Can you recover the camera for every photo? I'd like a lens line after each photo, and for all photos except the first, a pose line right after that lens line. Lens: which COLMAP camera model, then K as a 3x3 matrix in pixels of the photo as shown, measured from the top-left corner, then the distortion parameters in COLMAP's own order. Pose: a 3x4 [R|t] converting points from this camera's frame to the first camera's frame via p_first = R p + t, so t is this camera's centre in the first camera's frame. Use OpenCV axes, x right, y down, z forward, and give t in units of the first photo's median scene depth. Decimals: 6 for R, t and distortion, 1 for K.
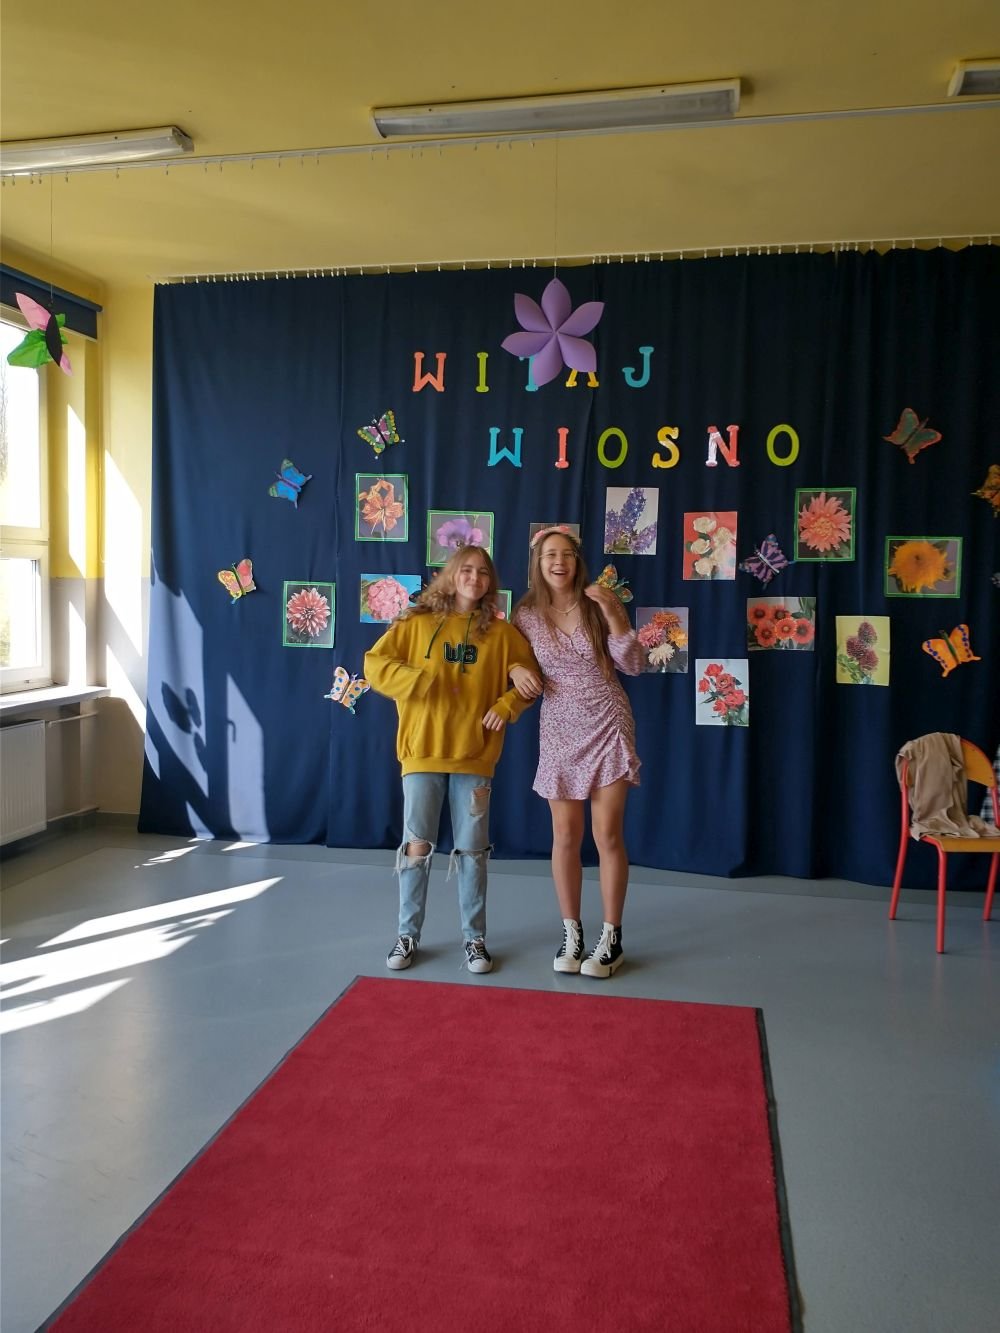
lens RADIAL K [[1058.2, 0, 509.6], [0, 1058.2, 669.9], [0, 0, 1]] dist [0.062117, -0.155140]
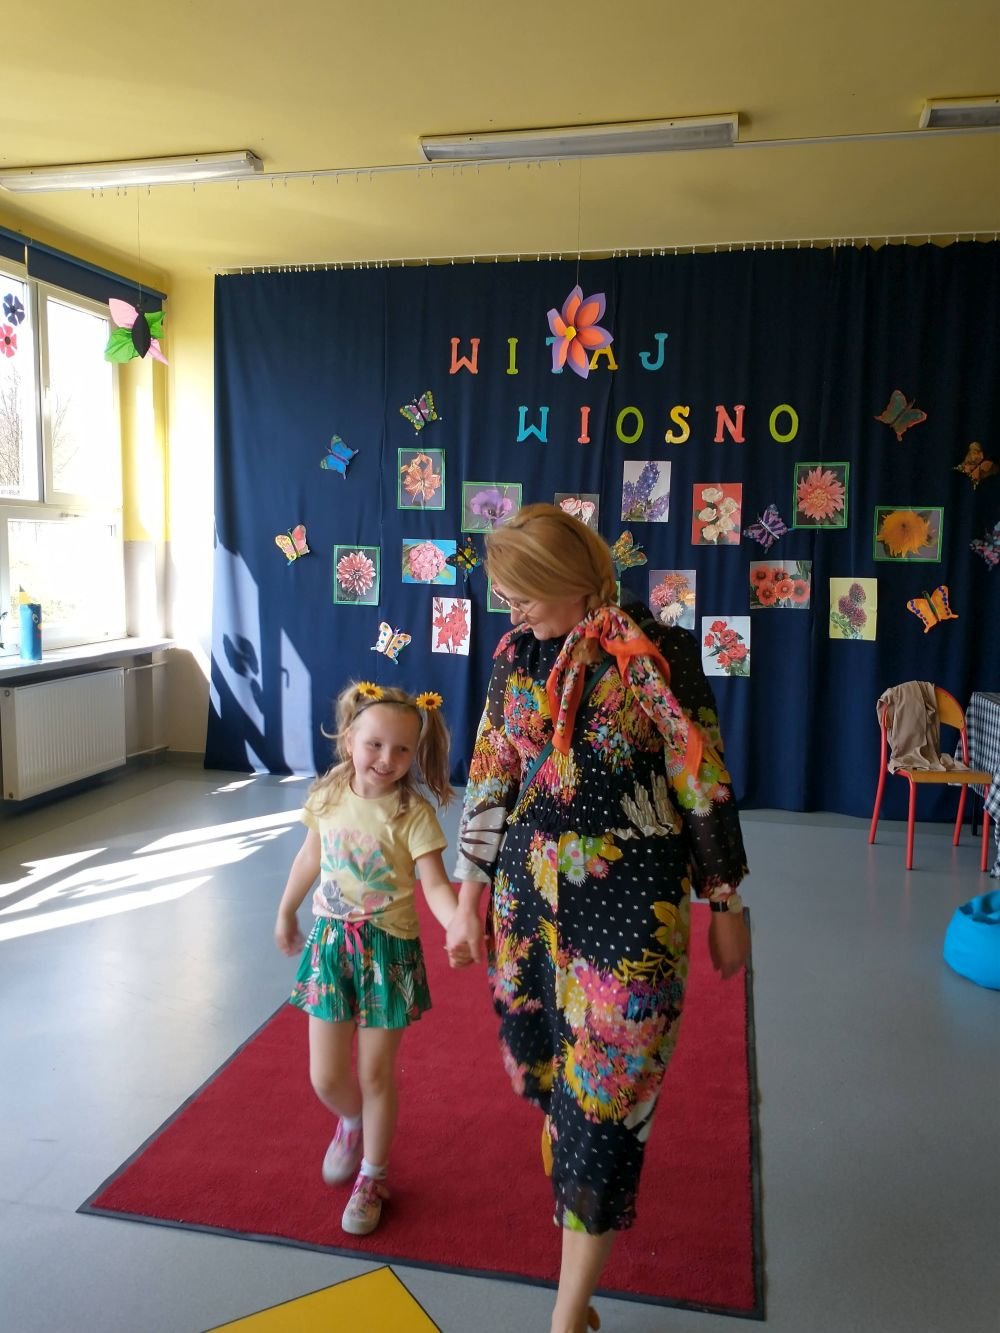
lens RADIAL K [[1058.2, 0, 504.4], [0, 1058.2, 680.6], [0, 0, 1]] dist [0.062117, -0.155140]
pose [[0.999651, 0.006191, -0.025687, -0.004046], [-0.005104, 0.999098, 0.042155, 0.011463], [0.025924, -0.042009, 0.998781, -0.123997]]
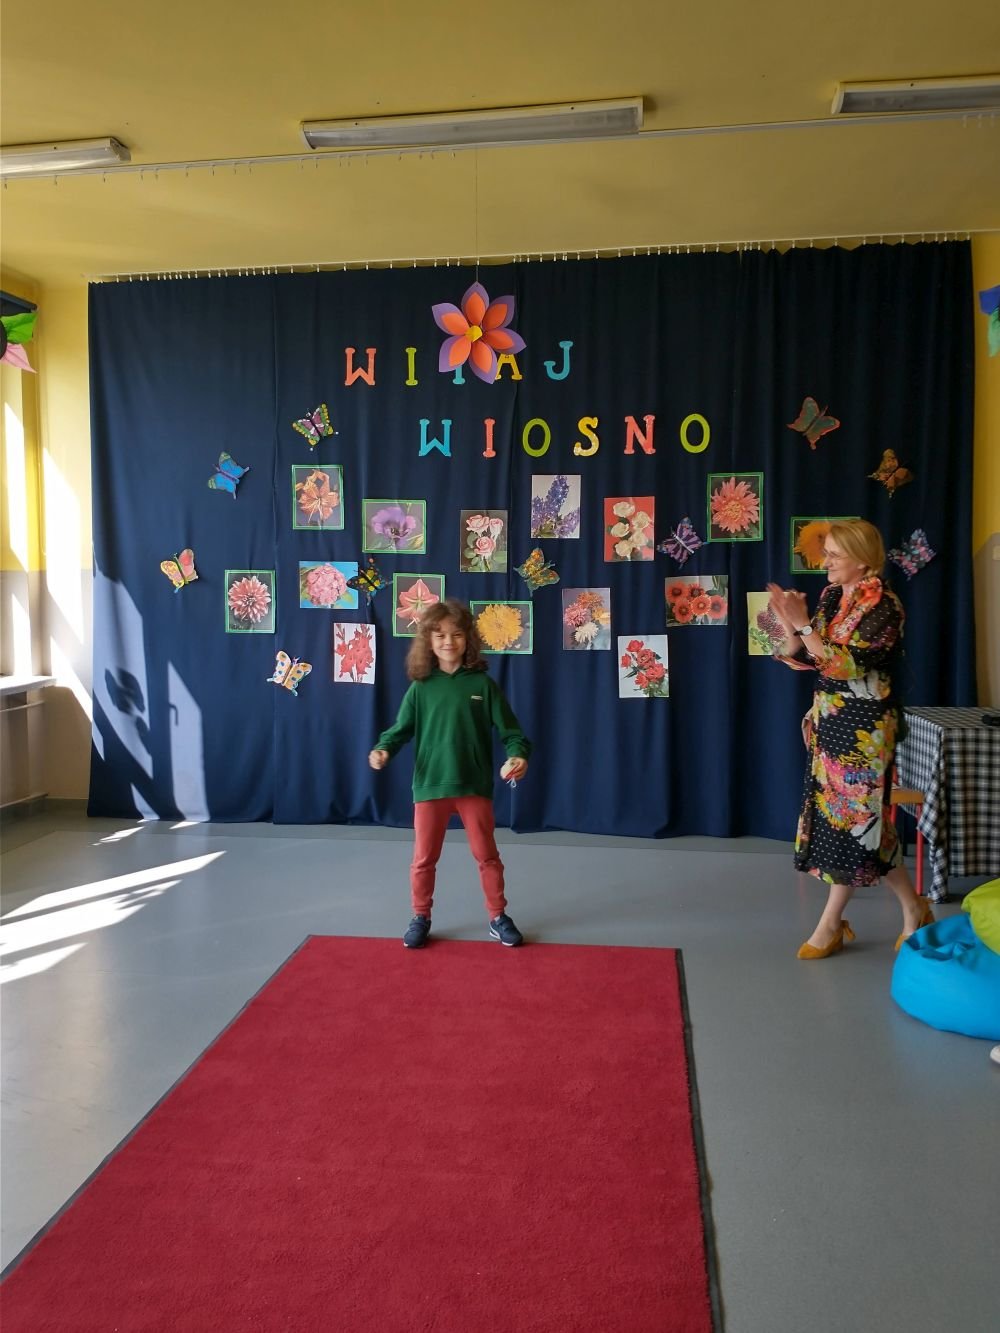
lens RADIAL K [[1058.2, 0, 504.6], [0, 1058.2, 677.6], [0, 0, 1]] dist [0.062117, -0.155140]
pose [[0.998193, -0.024624, 0.054815, 0.001183], [0.023591, 0.999533, 0.019426, 0.008587], [-0.055268, -0.018098, 0.998308, -0.058892]]
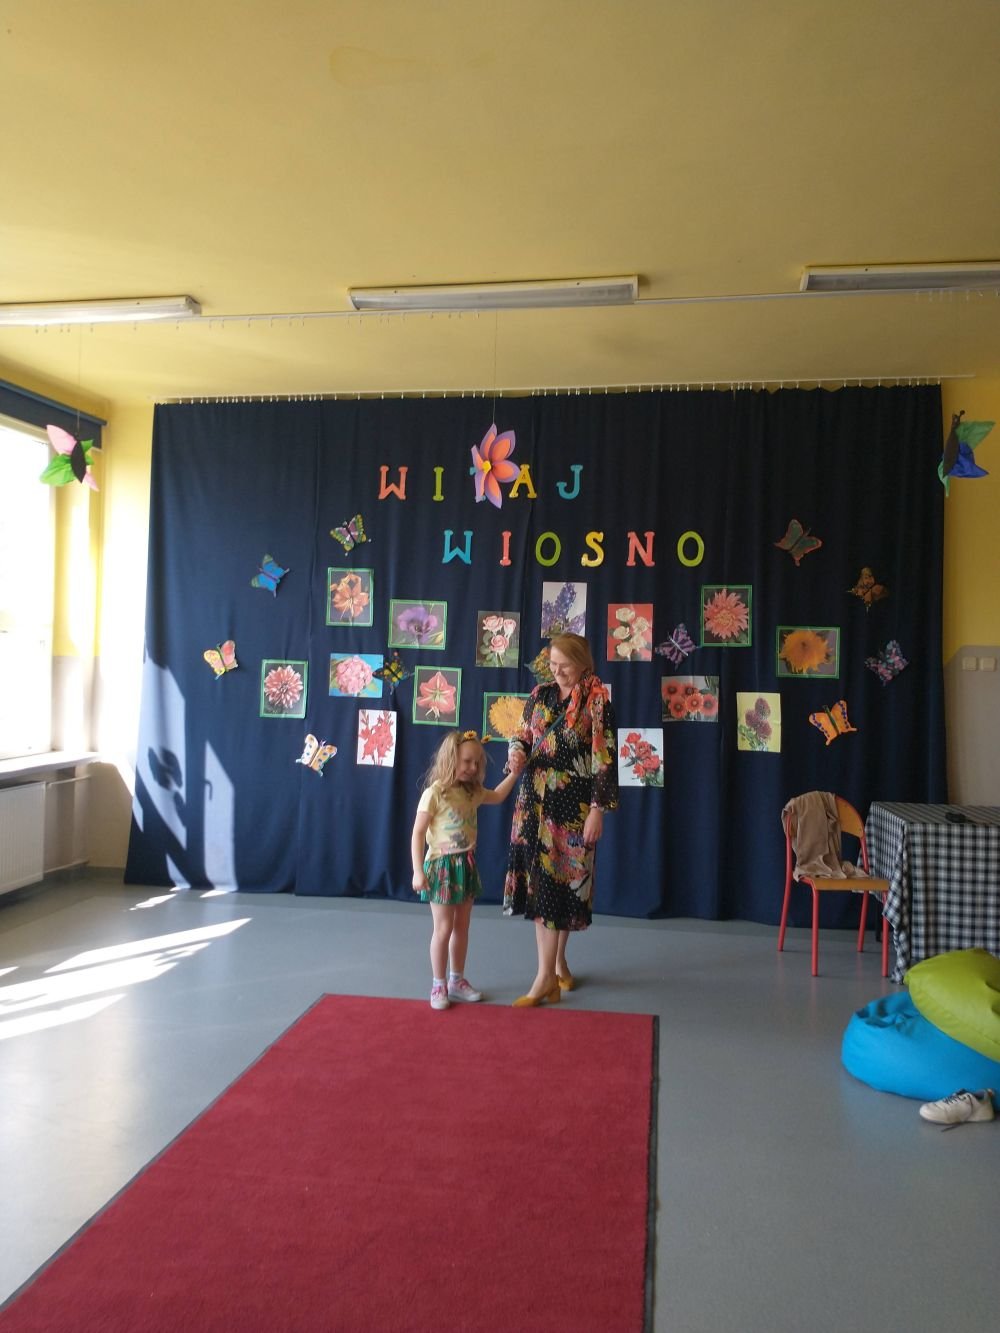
lens RADIAL K [[1058.2, 0, 516.1], [0, 1058.2, 658.5], [0, 0, 1]] dist [0.062117, -0.155140]
pose [[0.999143, 0.007291, 0.040752, 0.014387], [-0.003979, 0.996724, -0.080777, 0.007116], [-0.041208, 0.080546, 0.995899, -0.159763]]
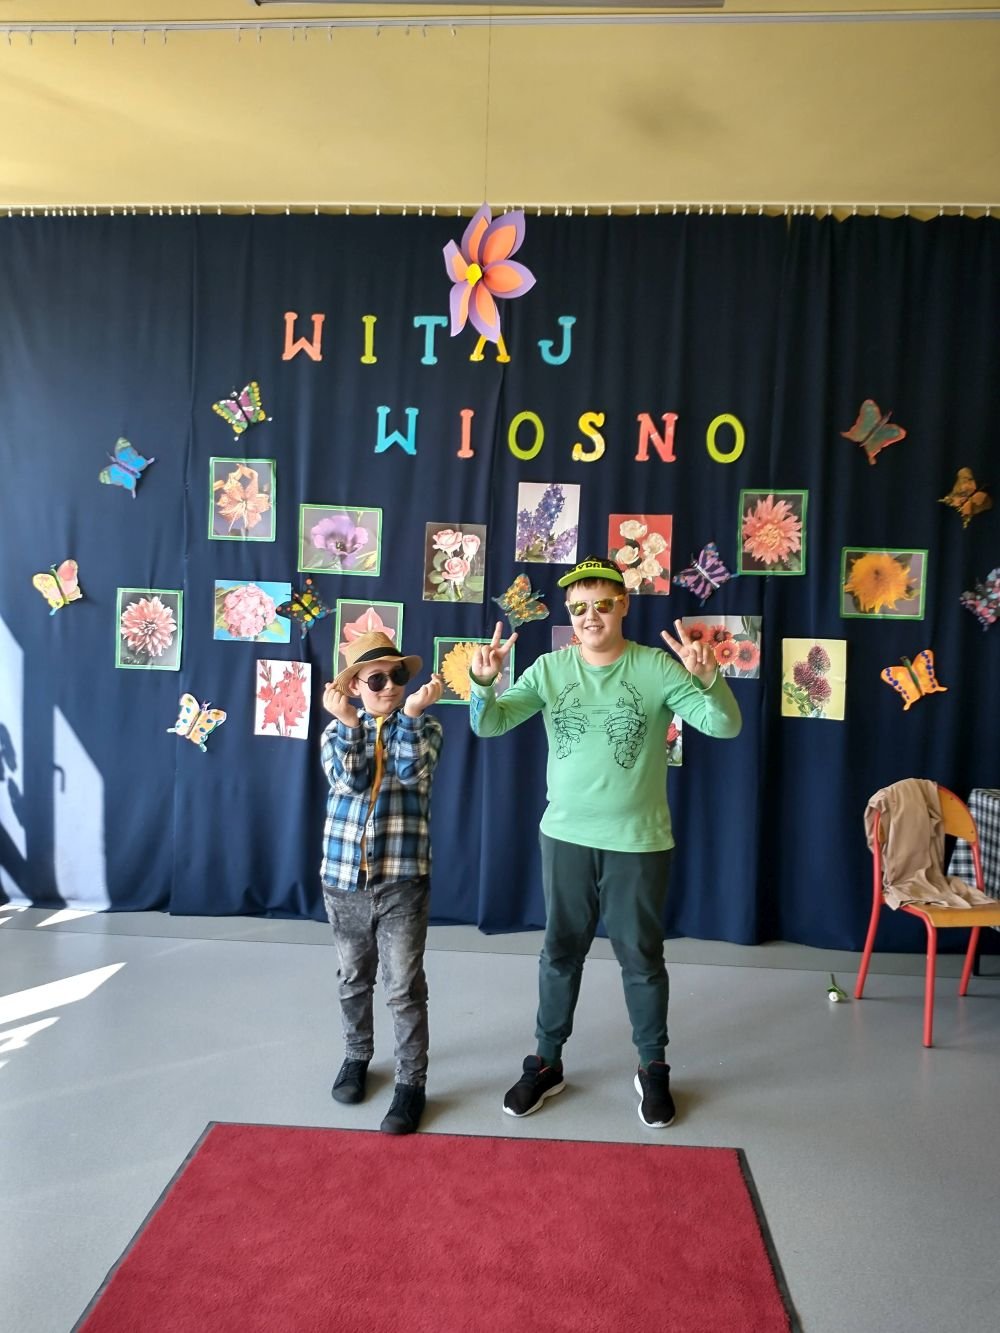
lens RADIAL K [[1058.2, 0, 500.4], [0, 1058.2, 660.0], [0, 0, 1]] dist [0.062117, -0.155140]
pose [[0.991821, 0.006109, 0.127489, -0.028953], [-0.004283, 0.999884, -0.014591, -0.019755], [-0.127564, 0.013926, 0.991733, 0.175214]]
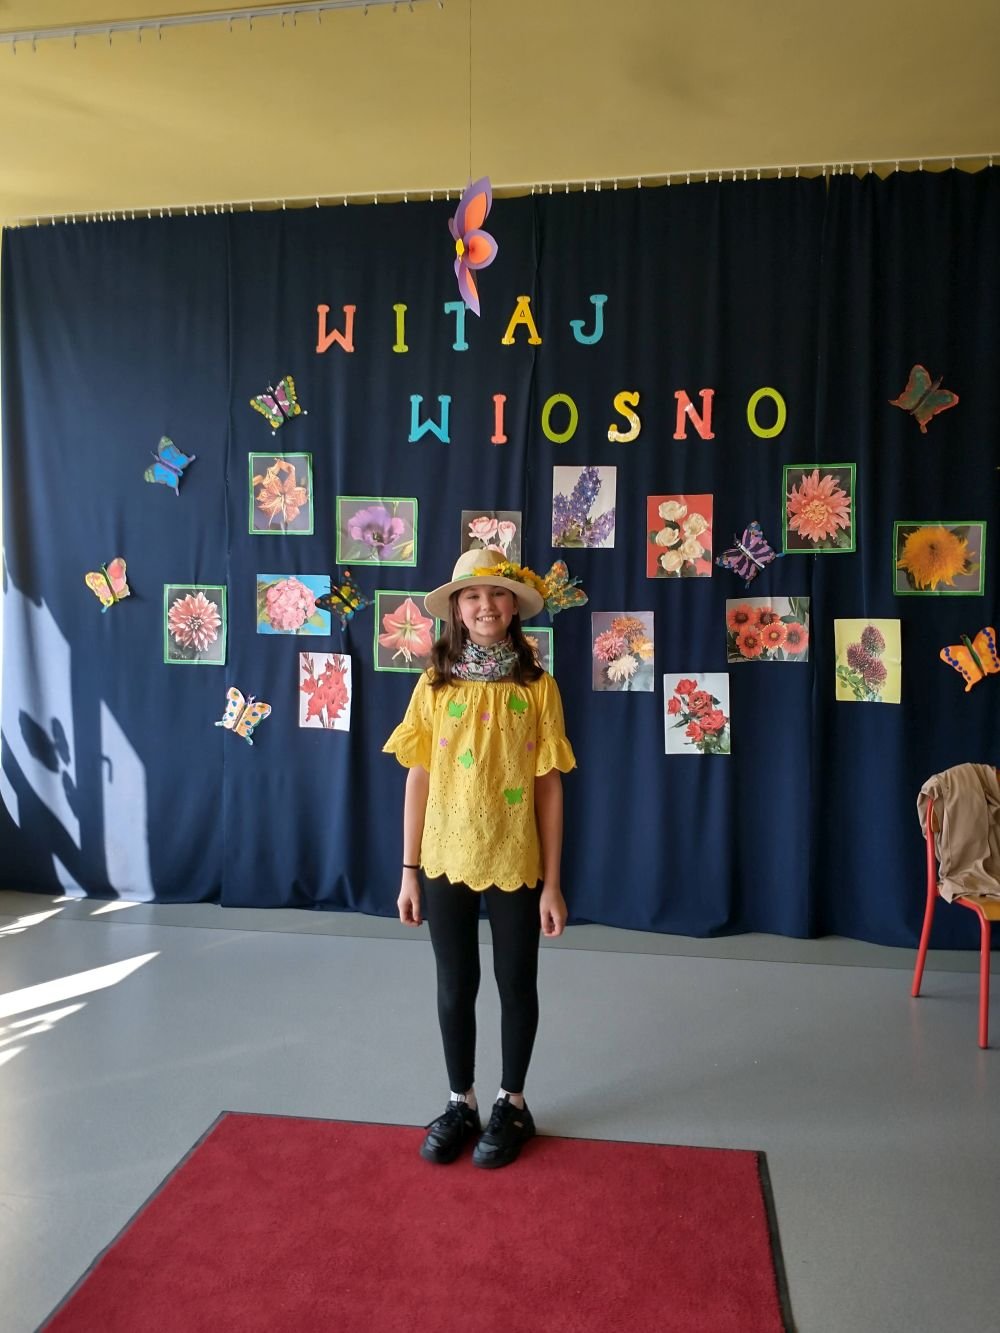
lens RADIAL K [[1058.2, 0, 504.7], [0, 1058.2, 656.0], [0, 0, 1]] dist [0.062117, -0.155140]
pose [[0.999445, -0.013402, 0.030513, 0.027051], [0.013884, 0.999781, -0.015634, -0.013047], [-0.030297, 0.016048, 0.999412, 0.185059]]
